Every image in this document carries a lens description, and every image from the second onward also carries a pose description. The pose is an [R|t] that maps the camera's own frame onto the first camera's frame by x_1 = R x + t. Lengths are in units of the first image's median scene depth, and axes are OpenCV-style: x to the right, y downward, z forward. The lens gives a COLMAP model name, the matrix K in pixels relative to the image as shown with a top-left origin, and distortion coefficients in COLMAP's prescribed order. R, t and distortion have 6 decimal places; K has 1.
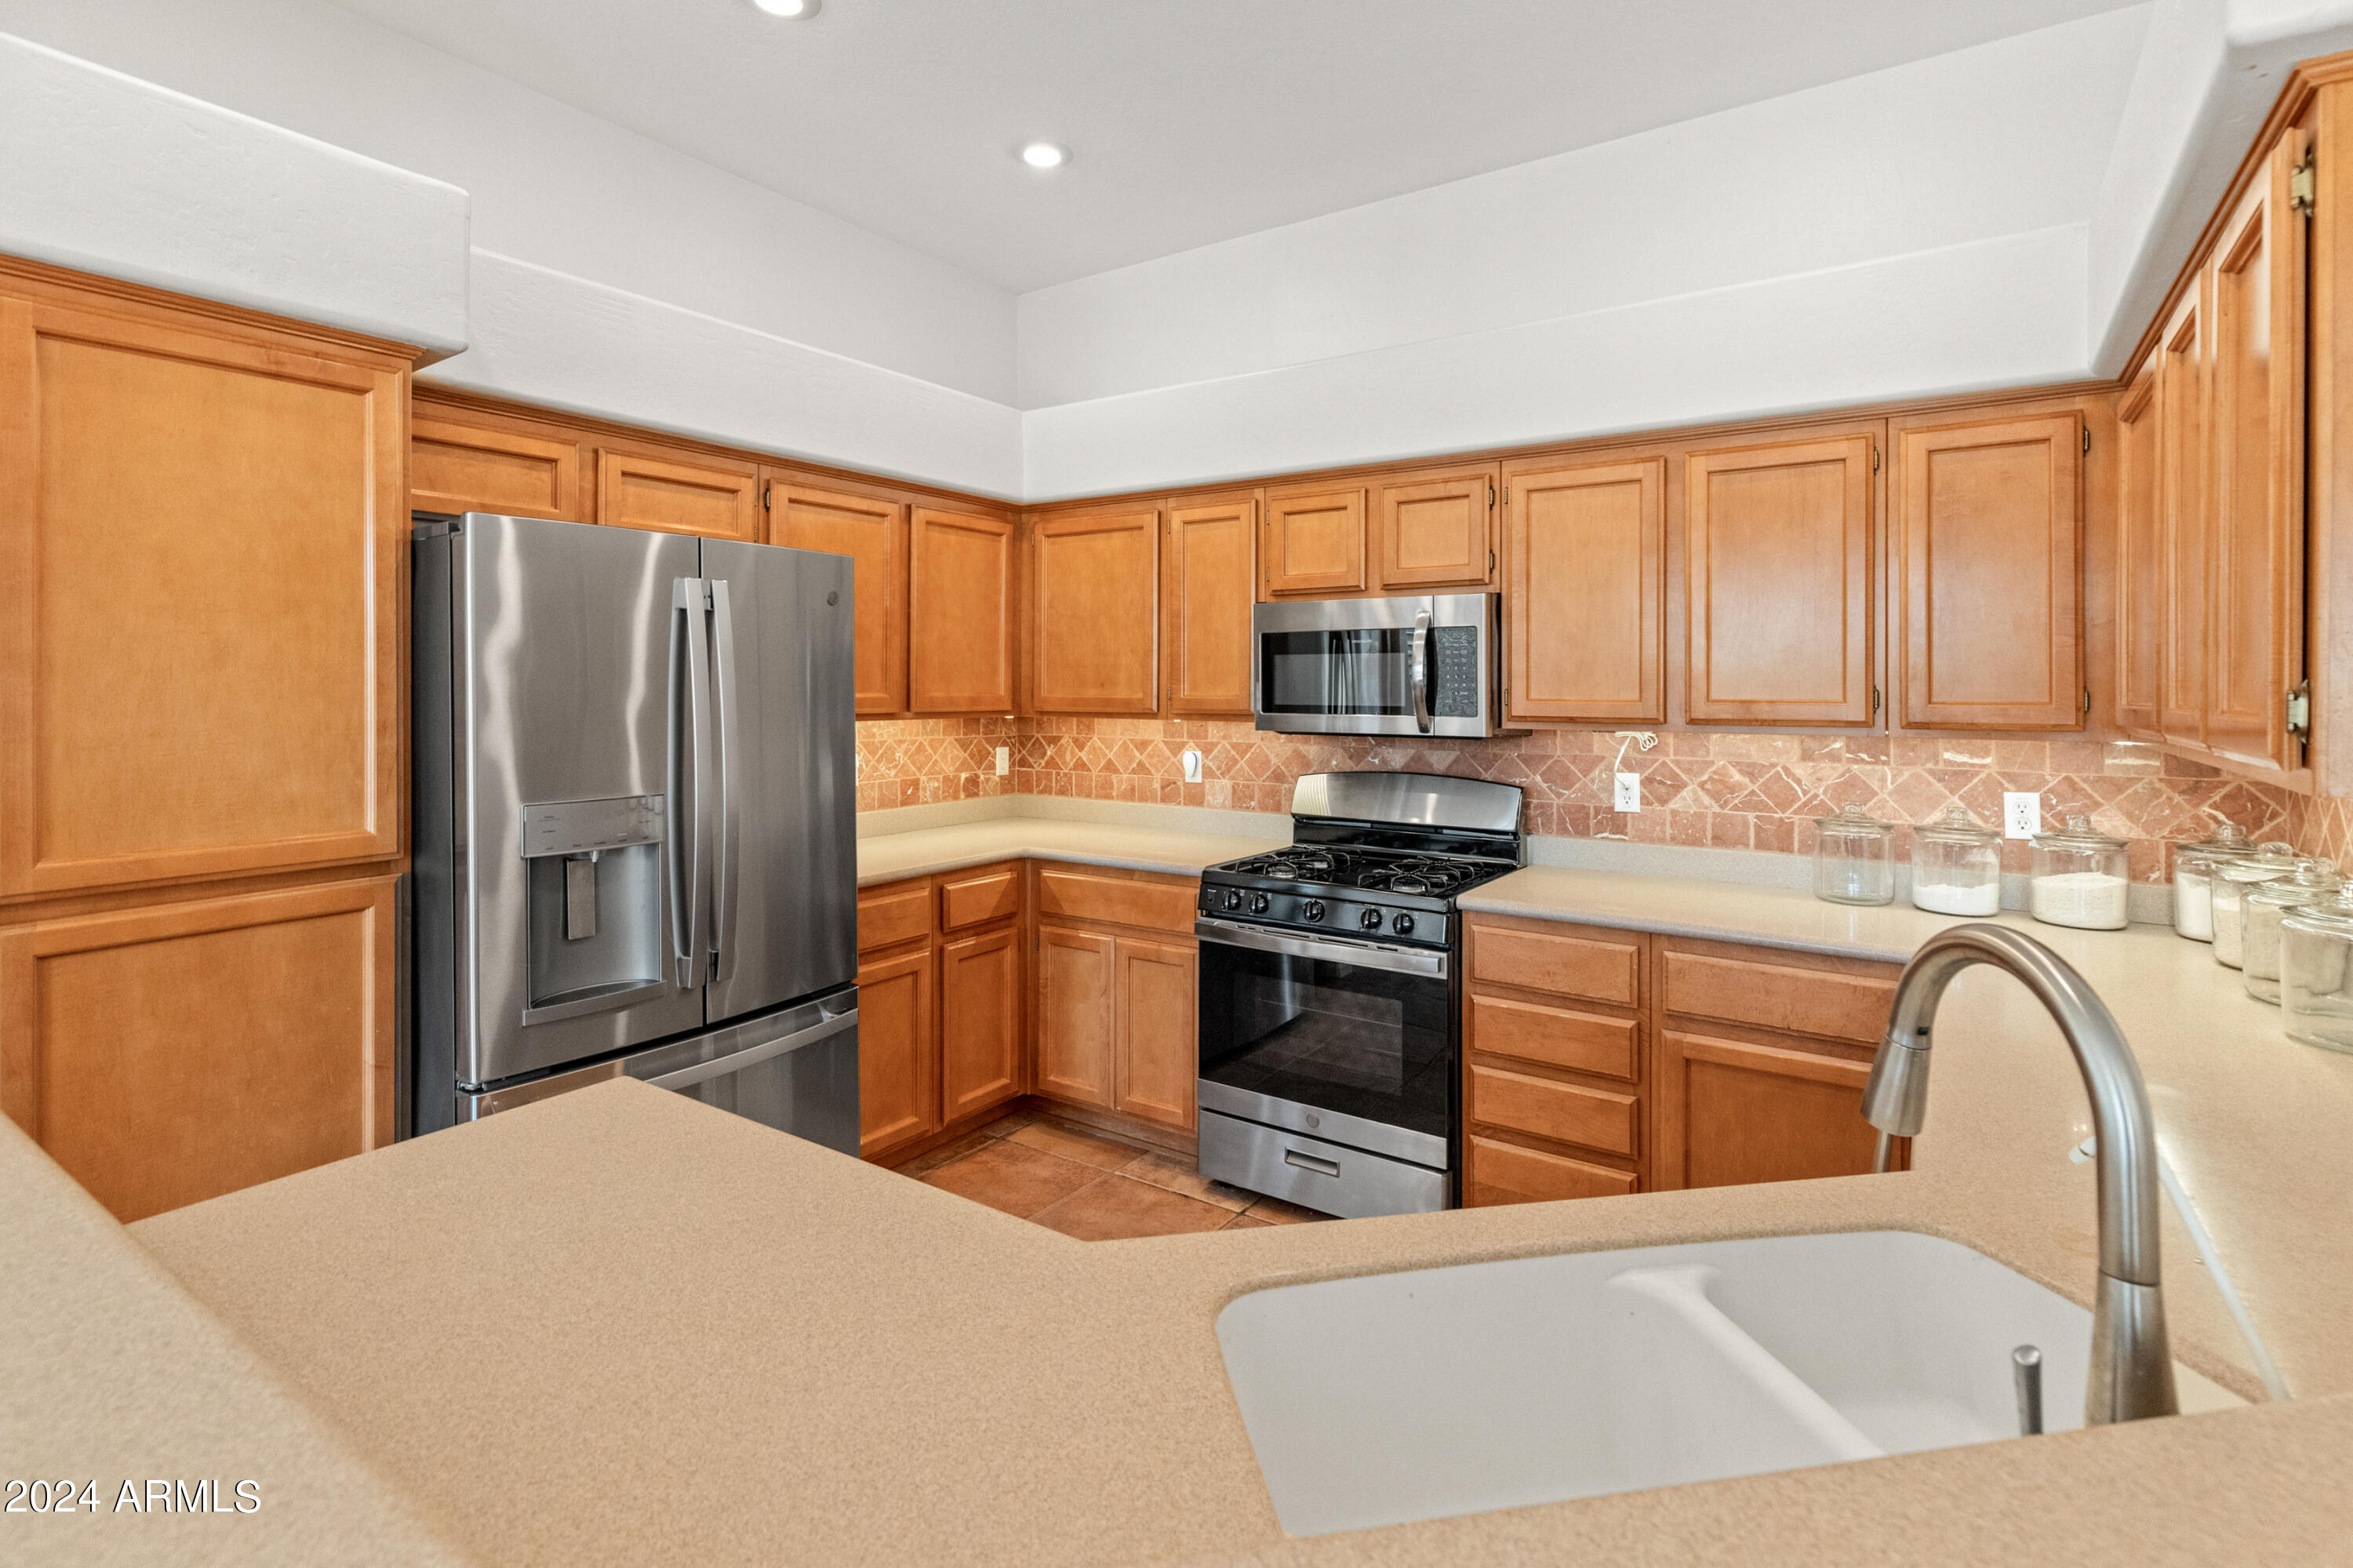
lens RADIAL K [[1105.2, 0, 1182.2], [0, 1105.2, 686.3], [0, 0, 1]] dist [0.020084, -0.000129]
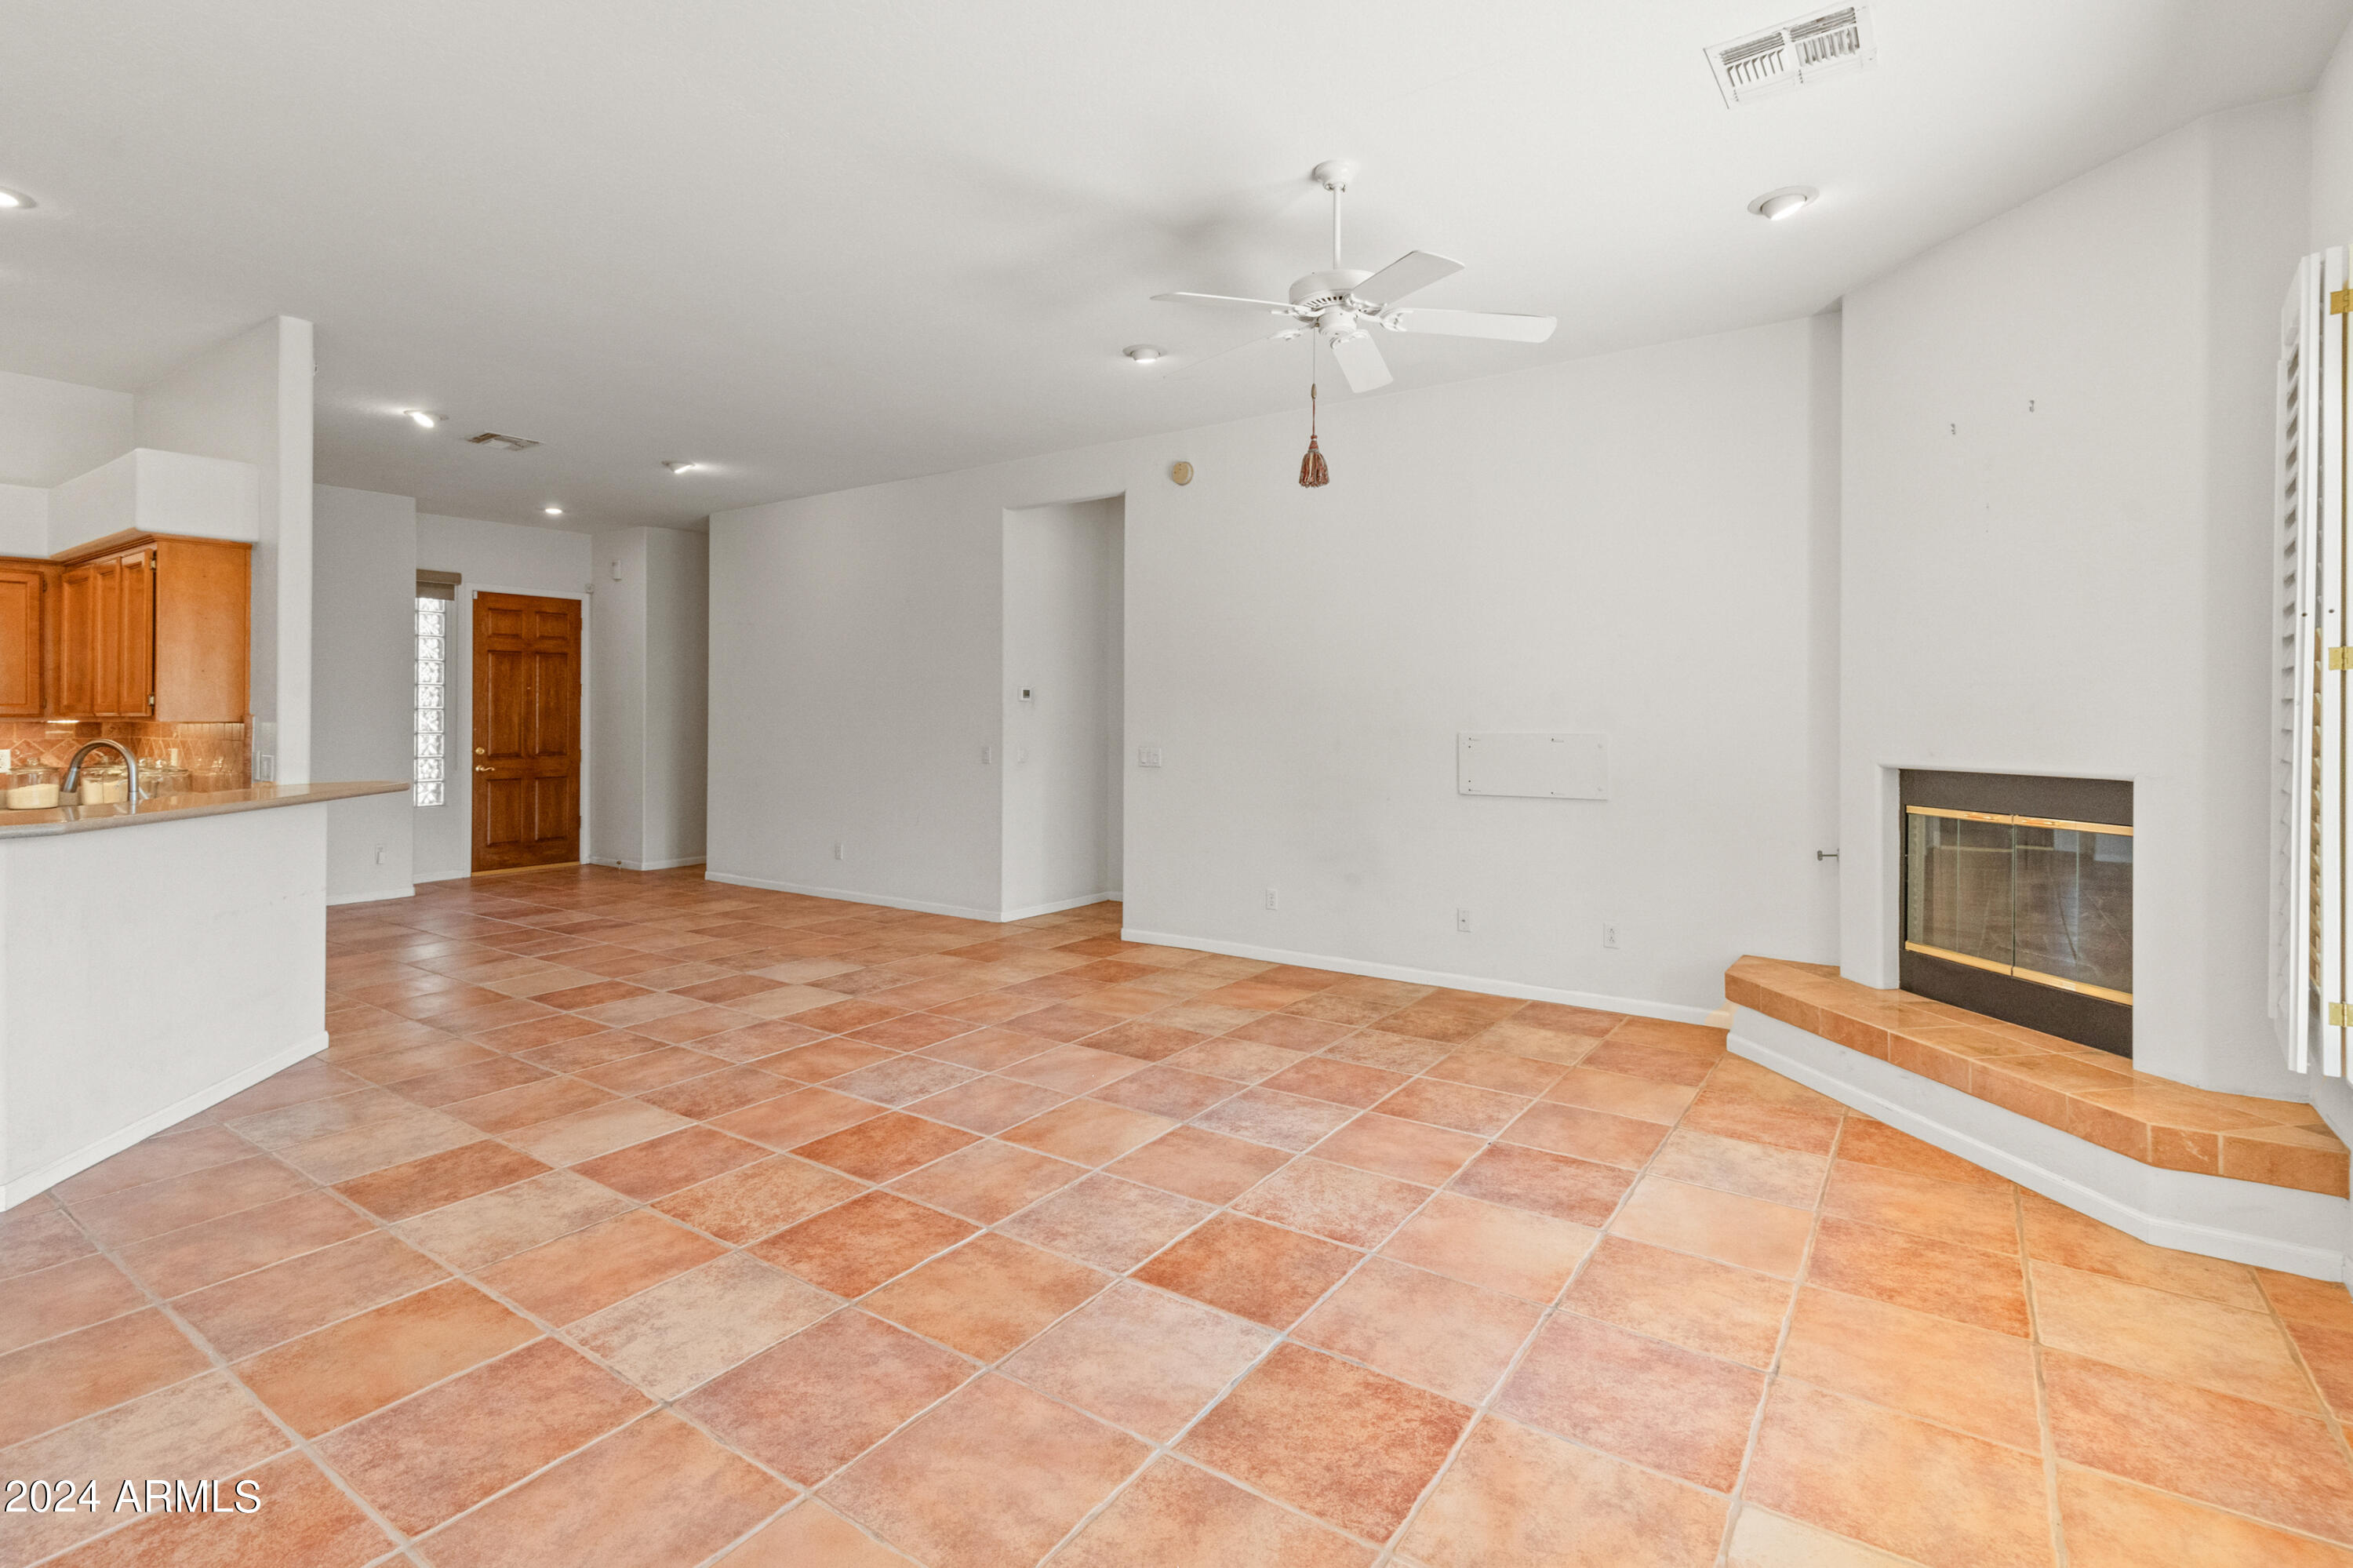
lens RADIAL K [[1070.1, 0, 1174.3], [0, 1070.1, 690.2], [0, 0, 1]] dist [0.010180, -0.000559]
pose [[0.016913, 0.014431, 0.999753, -1.016944], [0.006328, 0.999874, -0.014540, 0.026543], [-0.999837, 0.006572, 0.016819, -1.000665]]
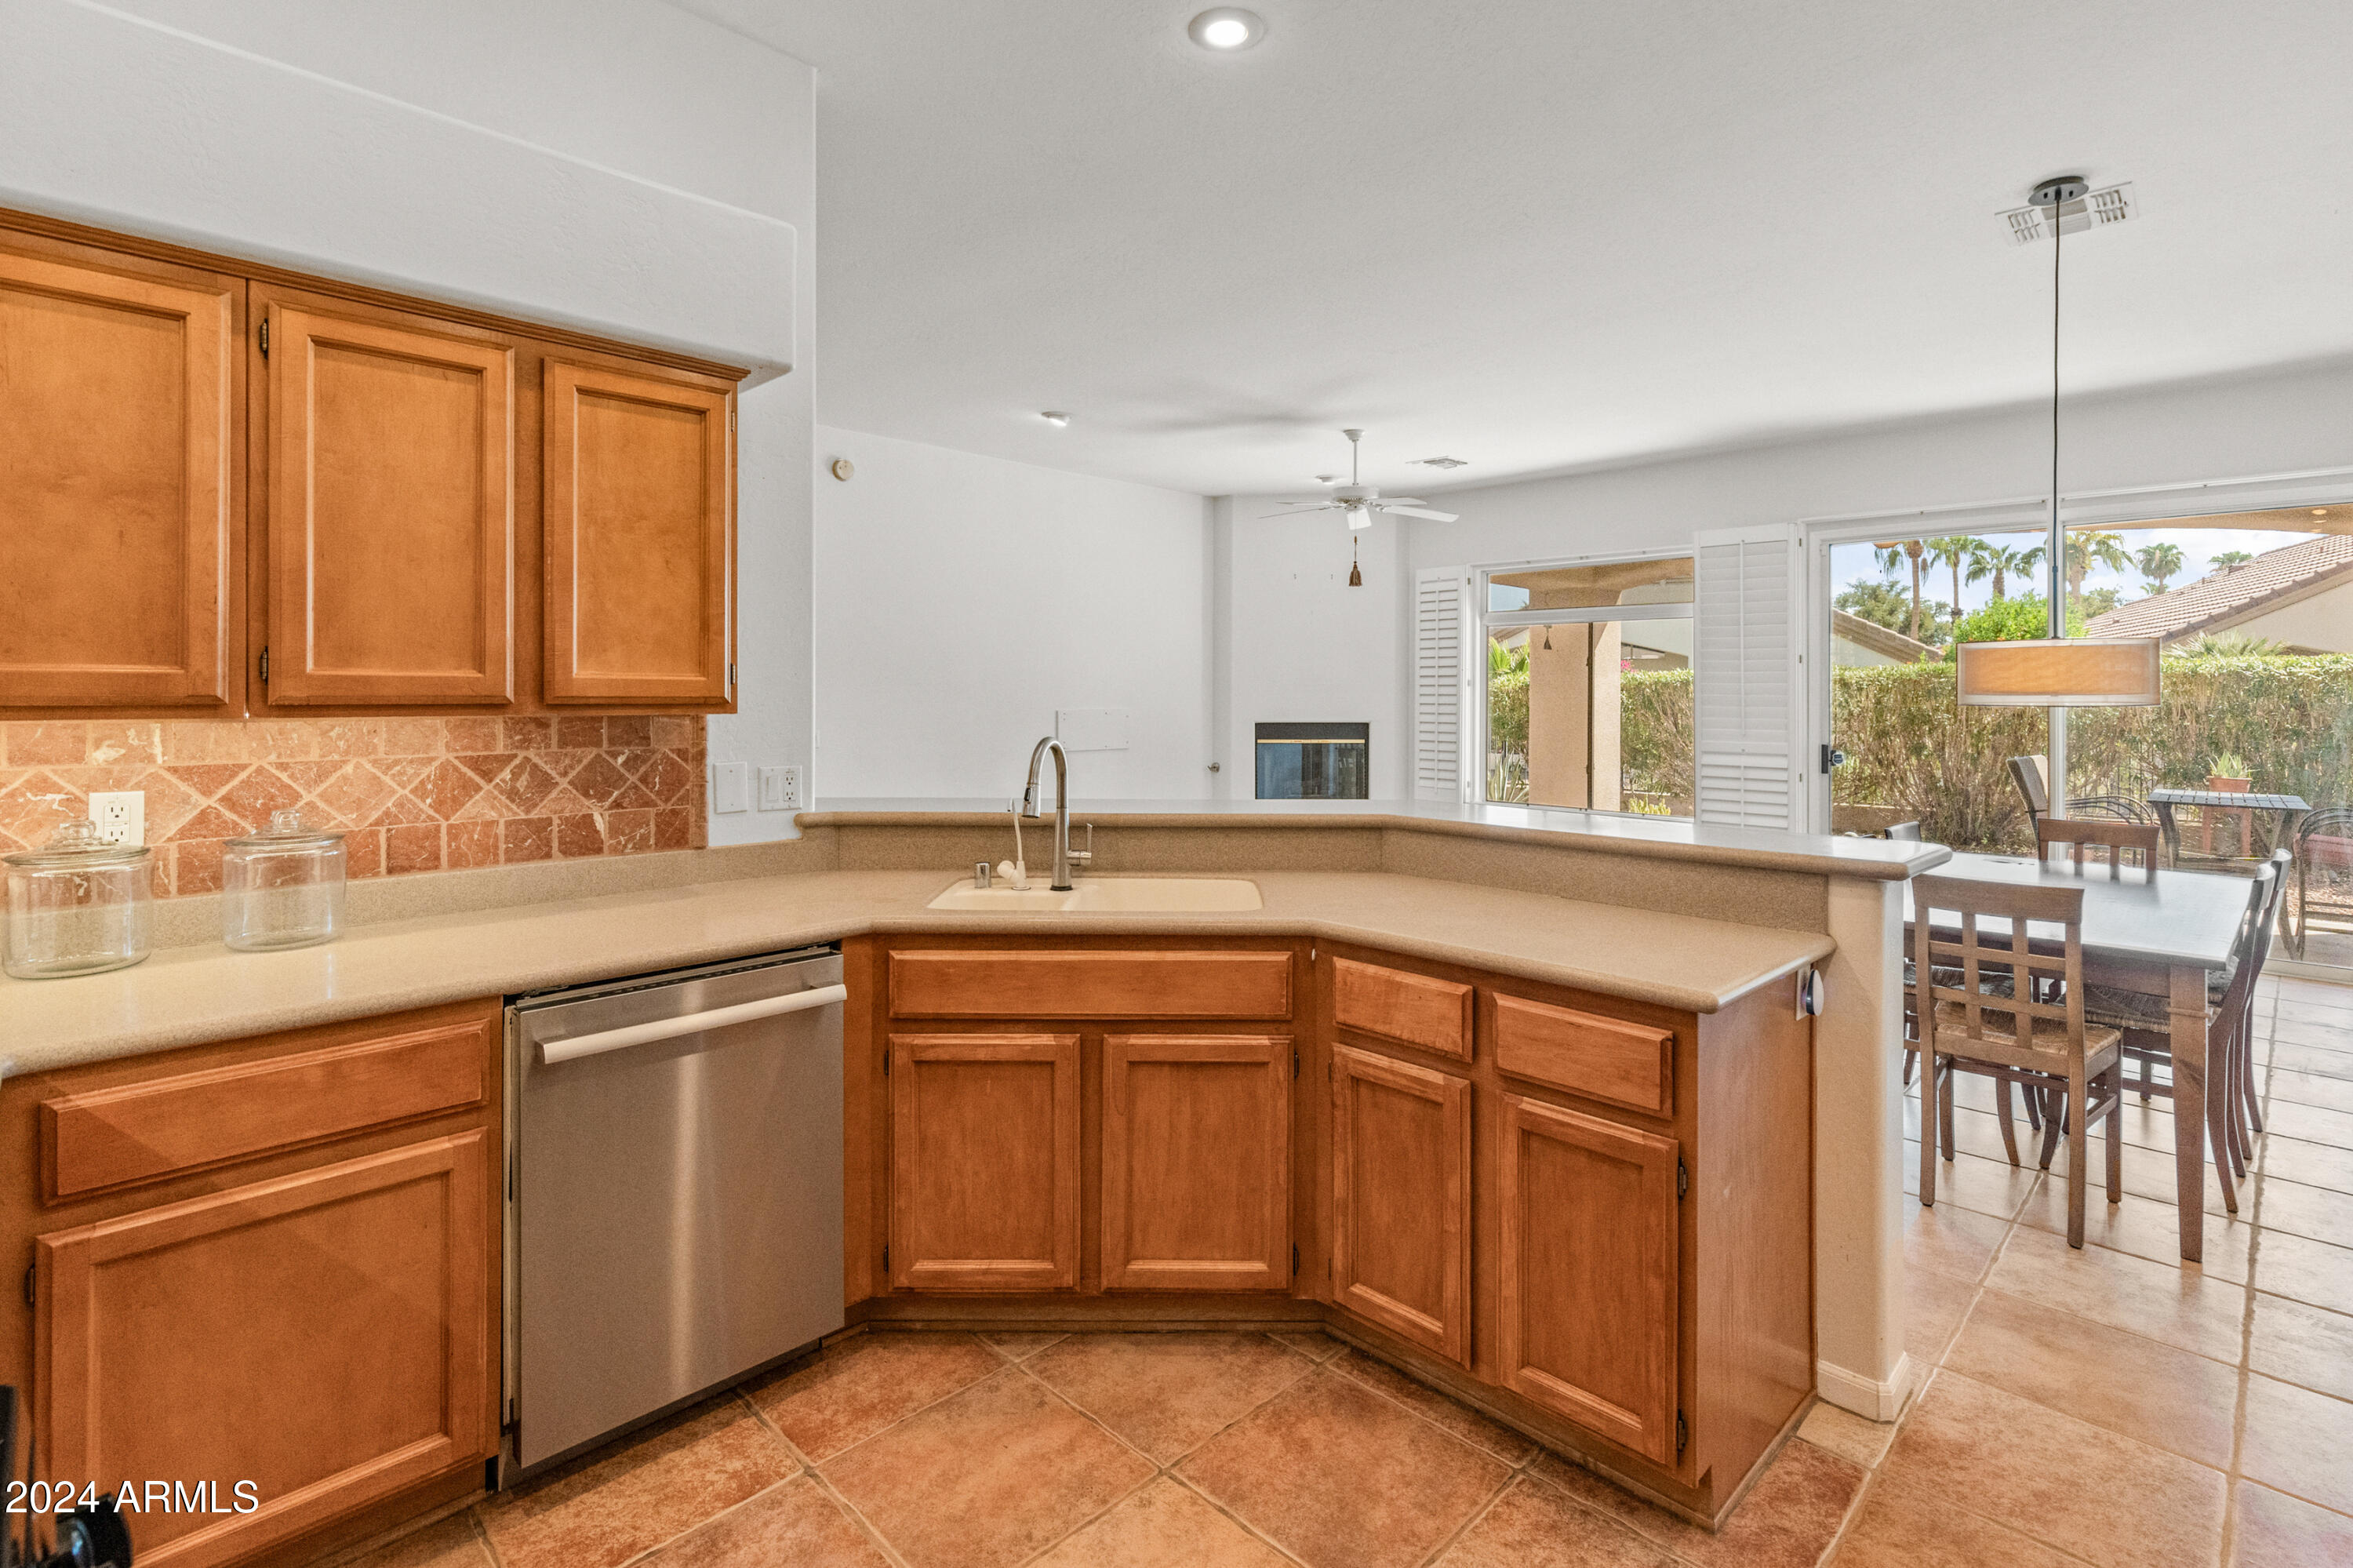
lens RADIAL K [[1105.2, 0, 1182.2], [0, 1105.2, 686.3], [0, 0, 1]] dist [0.020084, -0.000129]
pose [[-0.978183, -0.006724, 0.207638, -0.110157], [-0.007363, 0.999970, -0.002307, 0.018165], [-0.207616, -0.003785, -0.978203, 1.057903]]
